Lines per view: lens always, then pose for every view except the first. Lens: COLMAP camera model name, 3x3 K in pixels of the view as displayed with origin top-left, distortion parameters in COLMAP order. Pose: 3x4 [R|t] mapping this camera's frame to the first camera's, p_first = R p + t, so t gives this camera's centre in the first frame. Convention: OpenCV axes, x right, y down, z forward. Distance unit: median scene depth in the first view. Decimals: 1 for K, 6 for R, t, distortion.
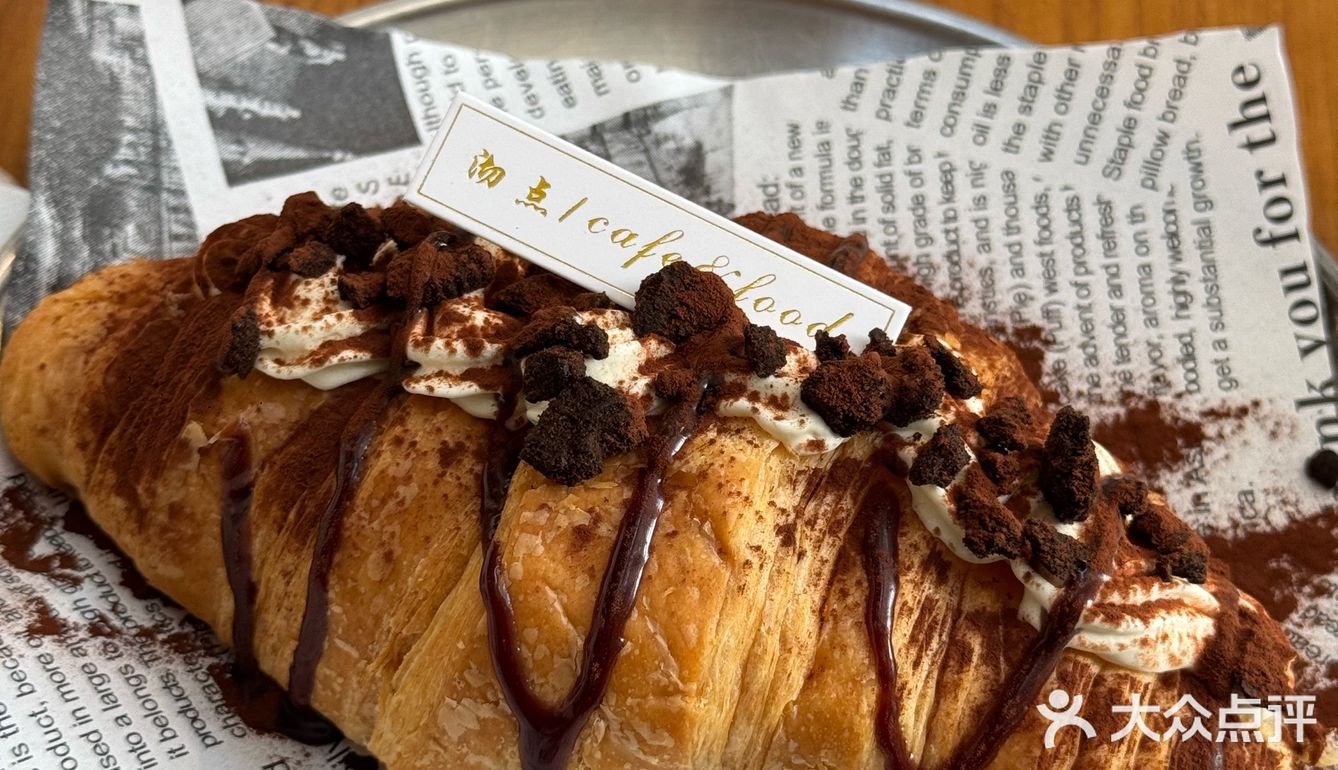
lens RADIAL K [[2582.3, 0, 669.0], [0, 2582.3, 385.0], [0, 0, 1]] dist [0.110007, 0.381347]
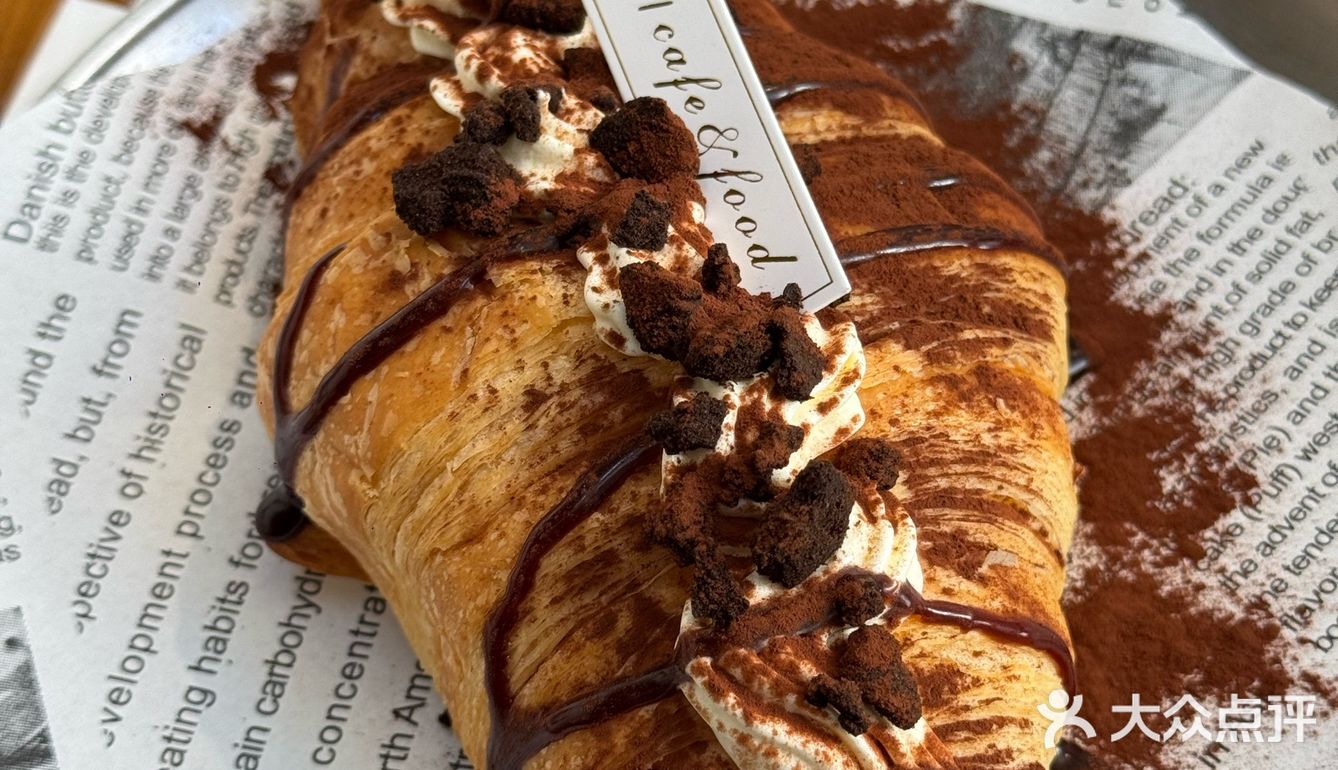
lens RADIAL K [[2642.2, 0, 669.0], [0, 2642.2, 385.0], [0, 0, 1]] dist [0.053103, 0.050764]
pose [[0.633440, 0.543351, -0.550930, 0.473744], [-0.501228, 0.830545, 0.242826, -0.158928], [0.589512, 0.122326, 0.798444, 0.230186]]
